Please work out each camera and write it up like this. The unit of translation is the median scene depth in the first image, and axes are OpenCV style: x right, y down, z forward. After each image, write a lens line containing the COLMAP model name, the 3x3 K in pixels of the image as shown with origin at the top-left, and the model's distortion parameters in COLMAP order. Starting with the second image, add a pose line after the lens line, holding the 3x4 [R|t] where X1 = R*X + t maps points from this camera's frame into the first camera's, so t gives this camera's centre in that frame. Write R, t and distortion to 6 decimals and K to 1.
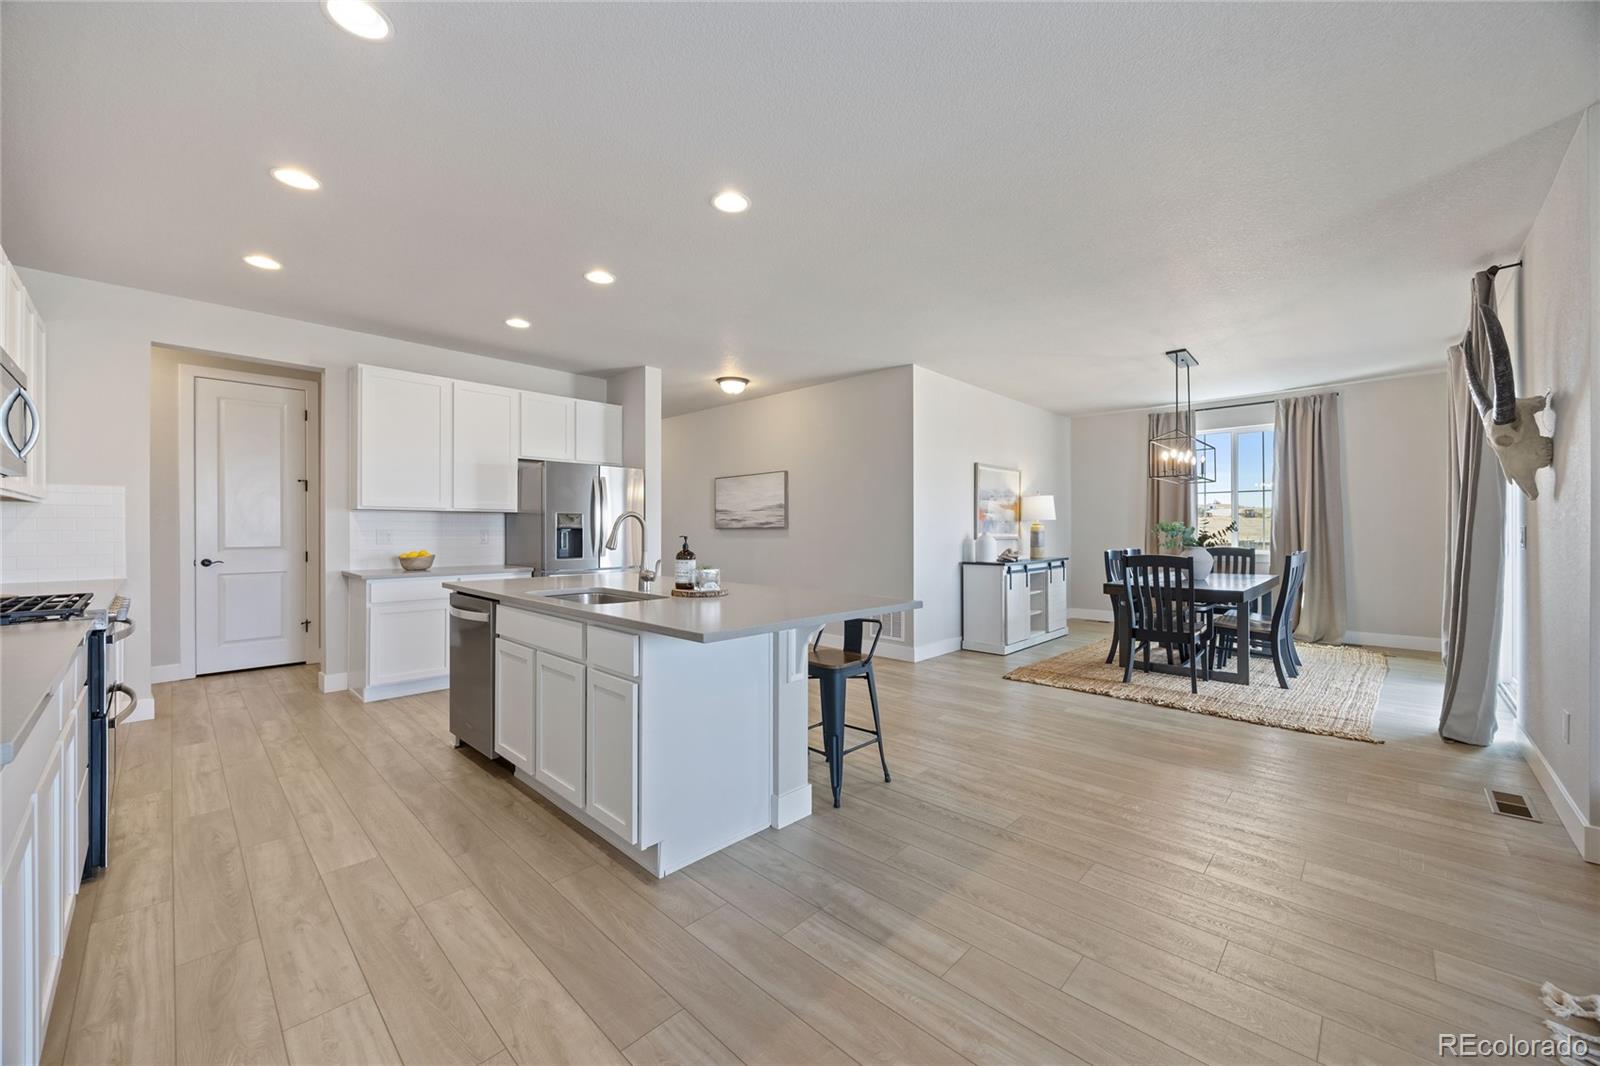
lens RADIAL K [[627.4, 0, 797.1], [0, 627.4, 531.6], [0, 0, 1]] dist [-0.003851, -0.000240]
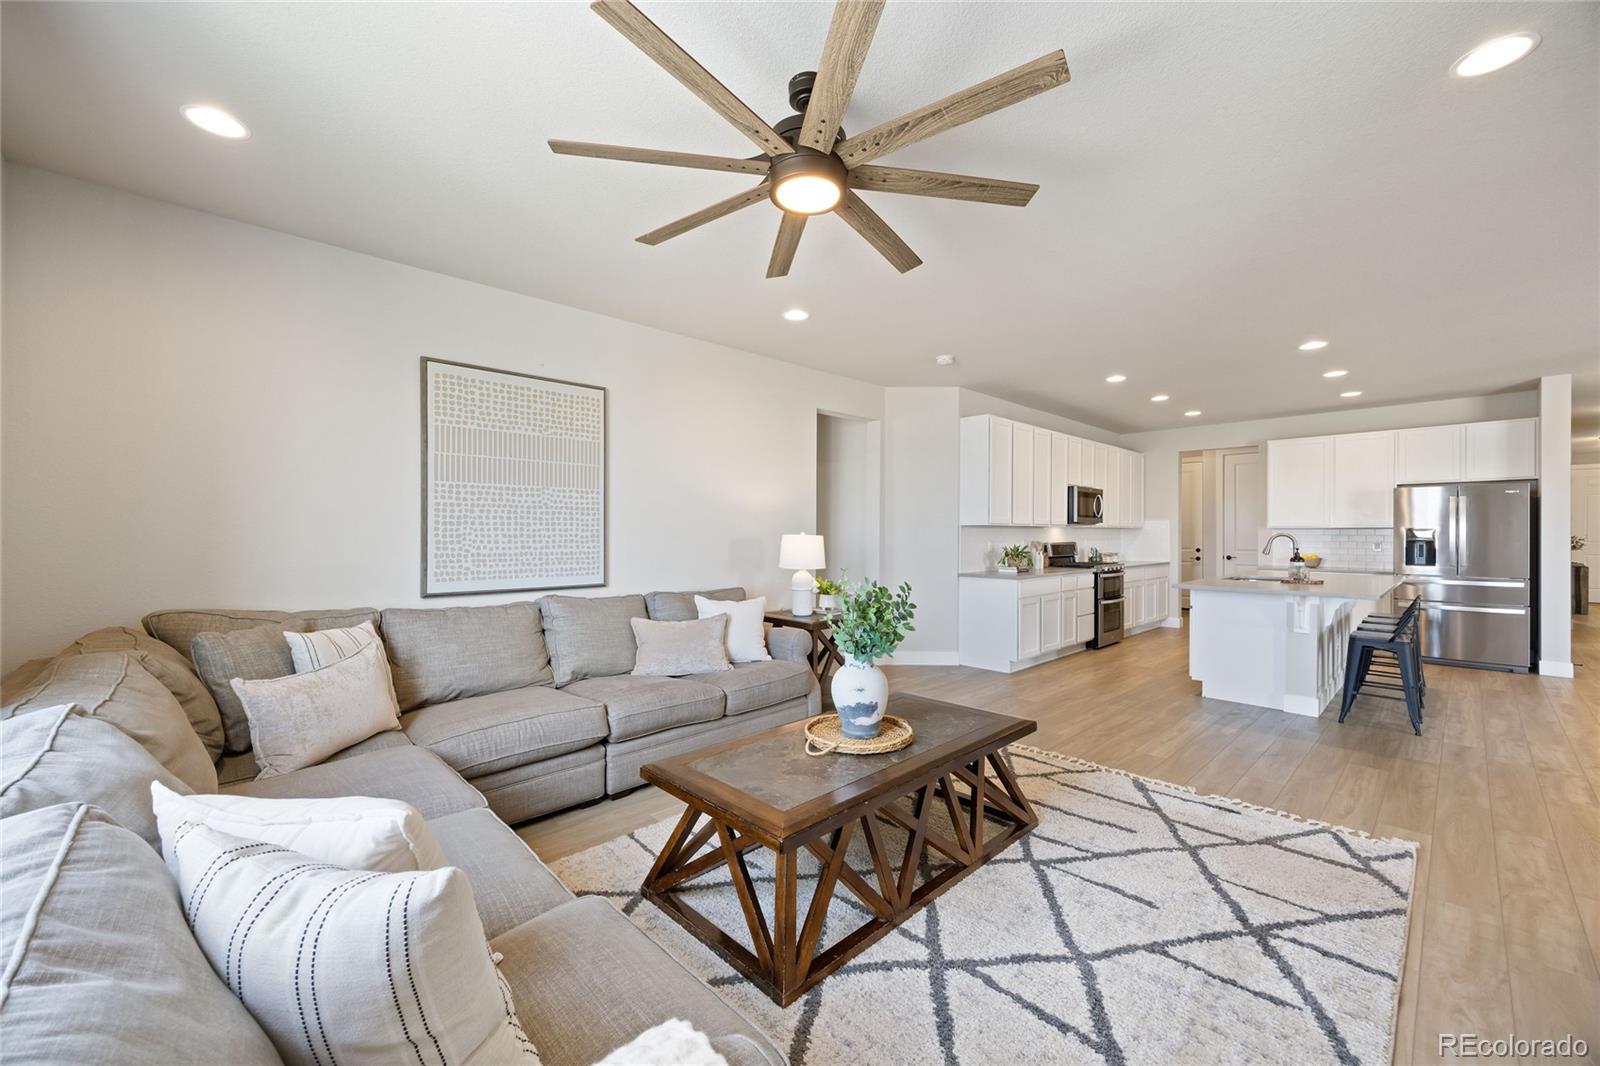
lens RADIAL K [[627.4, 0, 804.4], [0, 627.4, 530.2], [0, 0, 1]] dist [-0.003851, -0.000240]
pose [[-0.035569, -0.007001, -0.999343, 0.957019], [0.000418, 0.999975, -0.007020, -0.018109], [0.999367, -0.000667, -0.035565, -0.167422]]
